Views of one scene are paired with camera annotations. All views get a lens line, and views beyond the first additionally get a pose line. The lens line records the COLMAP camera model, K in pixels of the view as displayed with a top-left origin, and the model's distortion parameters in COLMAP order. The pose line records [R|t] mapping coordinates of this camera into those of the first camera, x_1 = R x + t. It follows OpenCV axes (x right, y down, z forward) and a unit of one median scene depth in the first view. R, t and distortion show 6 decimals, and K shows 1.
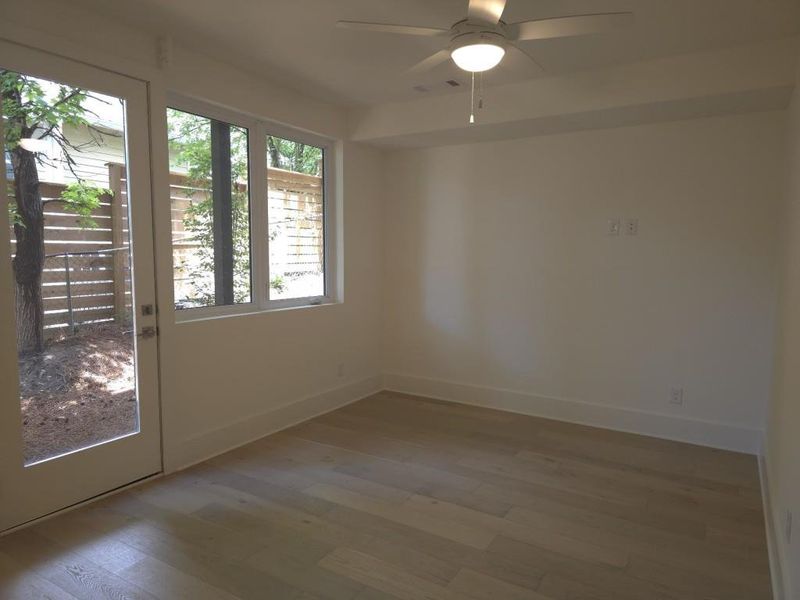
lens RADIAL K [[538.5, 0, 401.8], [0, 538.5, 301.4], [0, 0, 1]] dist [0.088379, -0.083626]
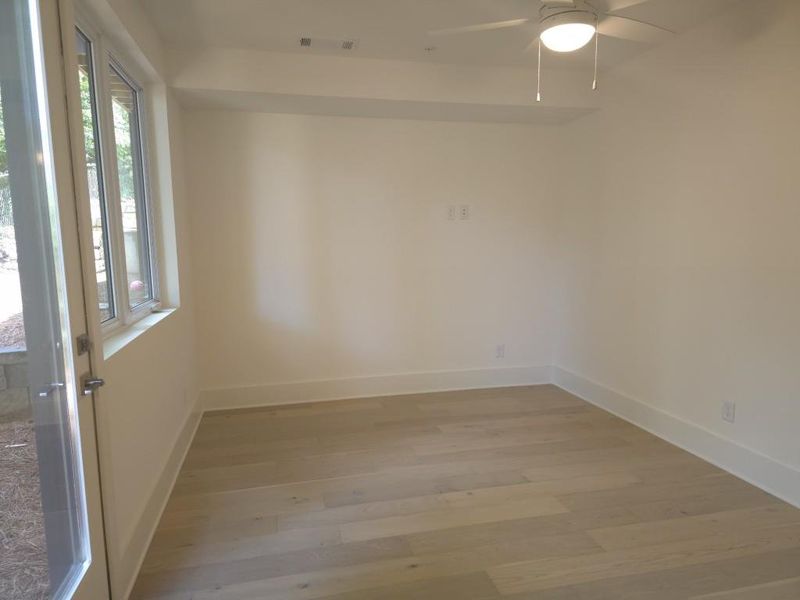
lens RADIAL K [[538.5, 0, 401.8], [0, 538.5, 301.4], [0, 0, 1]] dist [0.088379, -0.083626]
pose [[0.706811, -0.098845, 0.700463, -0.620668], [0.082715, 0.994946, 0.056936, -0.031123], [-0.702550, 0.017696, 0.711414, 0.367833]]
